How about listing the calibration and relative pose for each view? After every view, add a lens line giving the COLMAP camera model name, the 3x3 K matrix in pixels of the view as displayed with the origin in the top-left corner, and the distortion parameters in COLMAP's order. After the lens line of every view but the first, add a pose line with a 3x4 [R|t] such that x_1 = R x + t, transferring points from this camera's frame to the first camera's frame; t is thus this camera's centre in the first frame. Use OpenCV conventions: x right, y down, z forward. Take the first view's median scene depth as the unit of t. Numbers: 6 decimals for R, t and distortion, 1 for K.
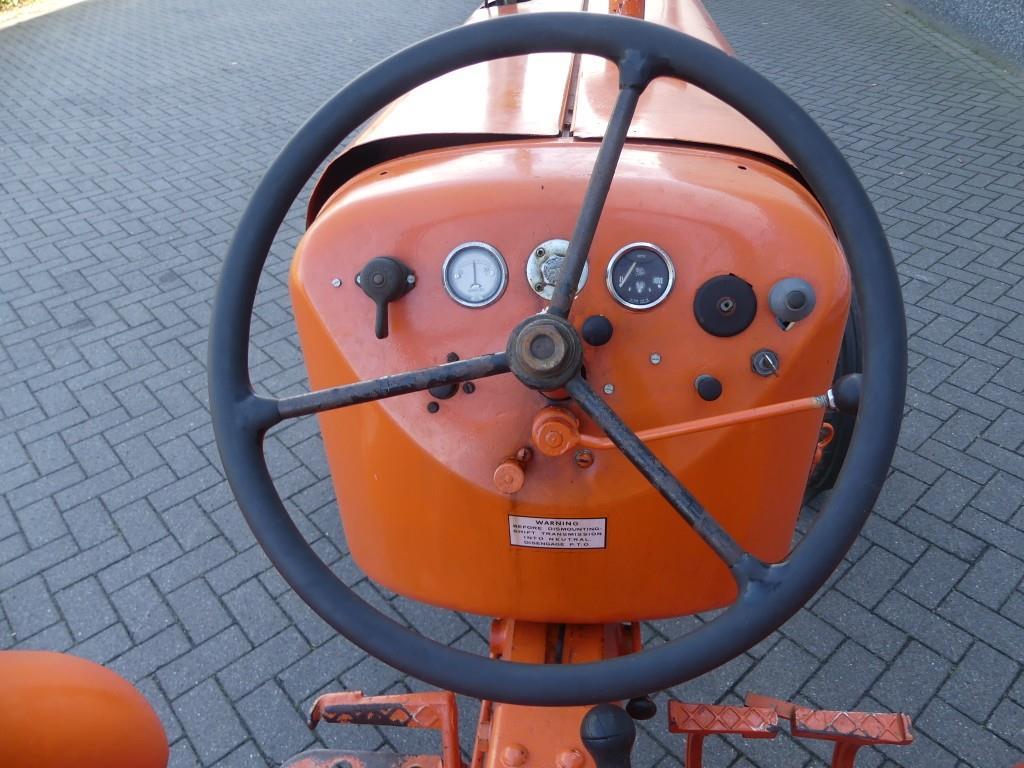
lens RADIAL K [[776.4, 0, 535.1], [0, 776.4, 393.6], [0, 0, 1]] dist [-0.026942, 0.021251]
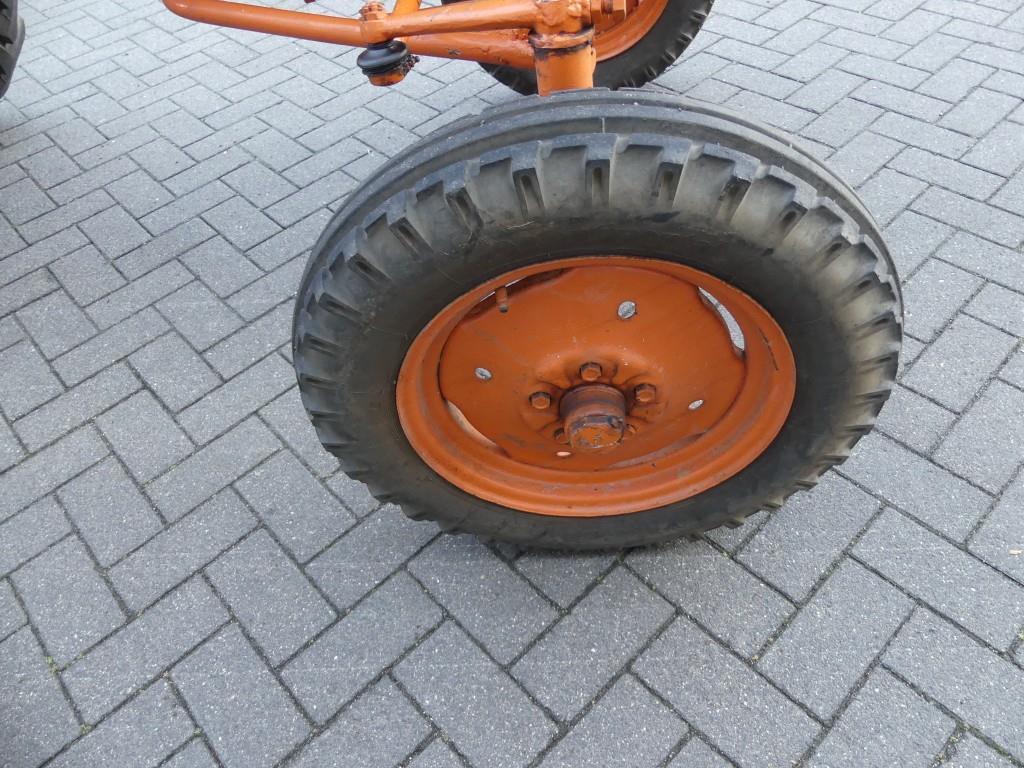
lens RADIAL K [[776.4, 0, 514.0], [0, 776.4, 380.0], [0, 0, 1]] dist [-0.026942, 0.021251]
pose [[0.024609, 0.754893, -0.655386, 0.694912], [-0.505106, 0.575137, 0.643494, -0.286356], [0.862706, 0.315204, 0.395455, 0.904204]]
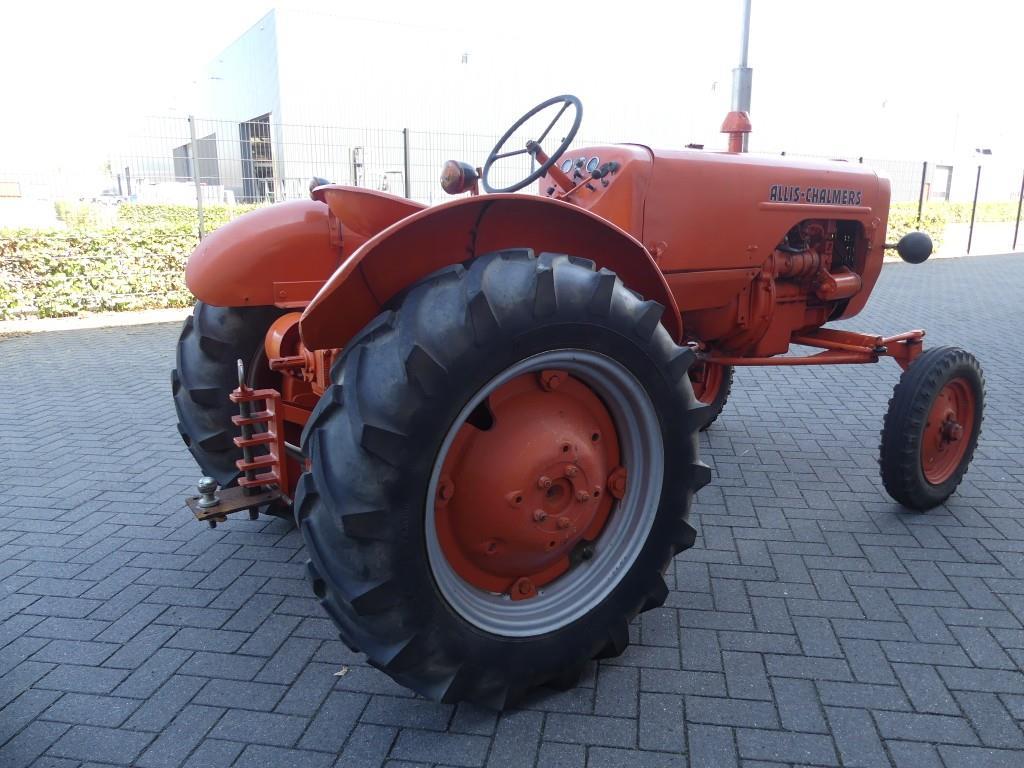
lens RADIAL K [[776.4, 0, 521.9], [0, 776.4, 386.0], [0, 0, 1]] dist [-0.026942, 0.021251]
pose [[0.628416, 0.211339, -0.748618, 1.016578], [-0.475991, 0.865650, -0.155186, 0.529490], [0.615244, 0.453857, 0.644584, -0.411670]]
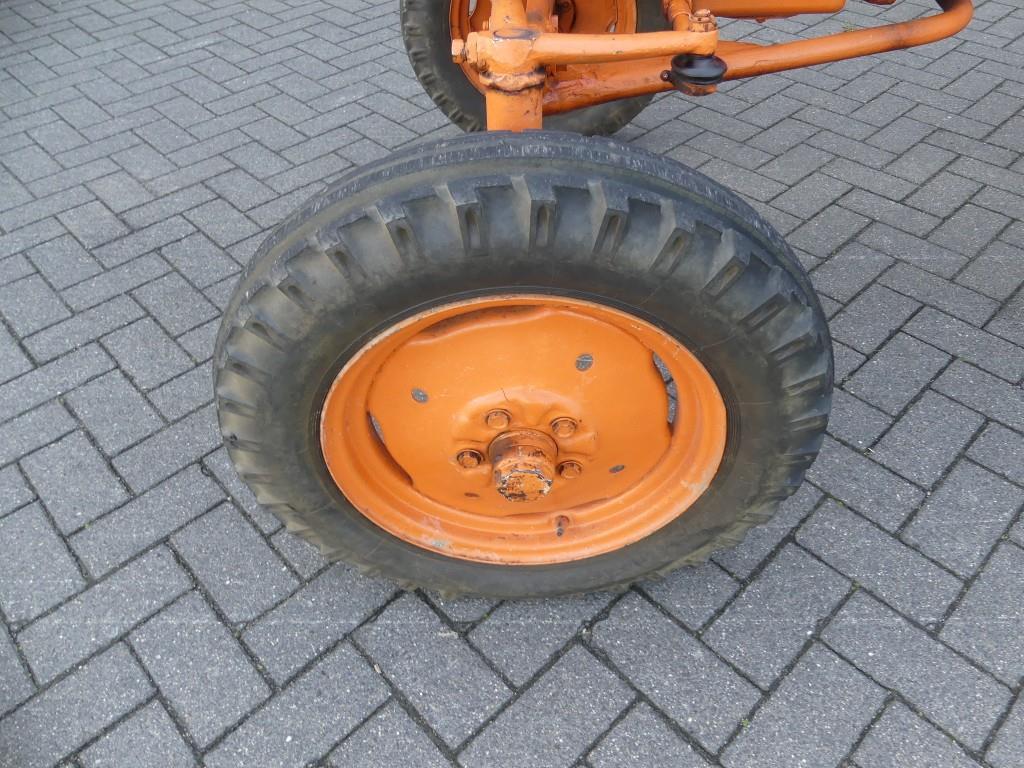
lens RADIAL K [[776.4, 0, 518.5], [0, 776.4, 390.3], [0, 0, 1]] dist [-0.026942, 0.021251]
pose [[-0.029957, -0.660184, 0.750506, -0.571522], [0.617056, 0.578475, 0.533488, -0.277904], [-0.786349, 0.479086, 0.390041, 0.997502]]
